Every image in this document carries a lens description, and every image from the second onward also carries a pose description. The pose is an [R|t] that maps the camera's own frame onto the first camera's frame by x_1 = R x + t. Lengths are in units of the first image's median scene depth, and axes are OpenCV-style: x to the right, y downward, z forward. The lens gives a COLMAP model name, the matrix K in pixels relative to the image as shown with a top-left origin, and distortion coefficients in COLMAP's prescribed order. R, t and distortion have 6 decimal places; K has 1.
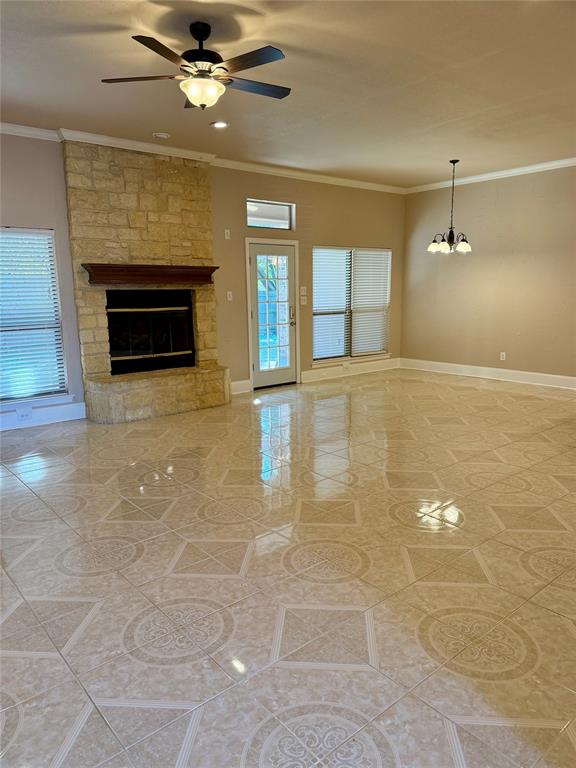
lens RADIAL K [[533.2, 0, 292.6], [0, 533.2, 391.9], [0, 0, 1]] dist [0.064356, -0.089093]
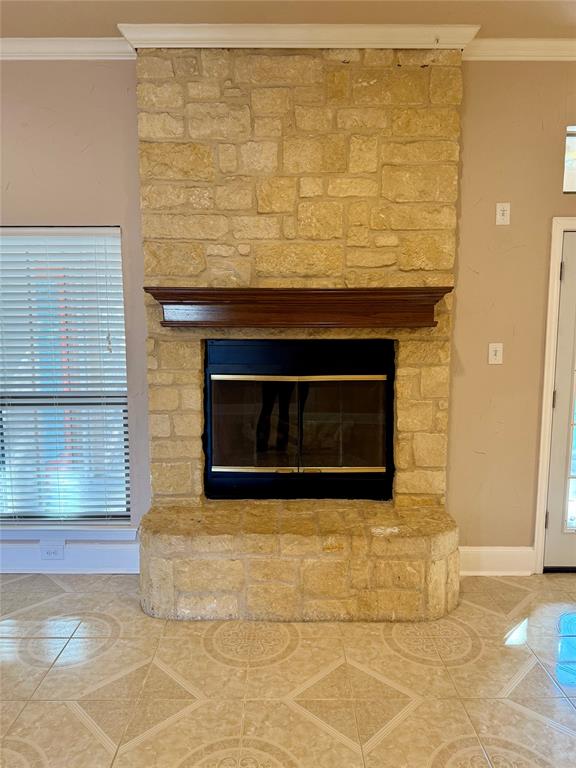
lens RADIAL K [[543.0, 0, 288.0], [0, 543.0, 384.0], [0, 0, 1]] dist [0.075571, -0.085651]
pose [[0.767626, 0.093073, -0.634104, 0.045304], [-0.132676, 0.991044, -0.015150, -0.145880], [0.627014, 0.095760, 0.773100, 0.639535]]
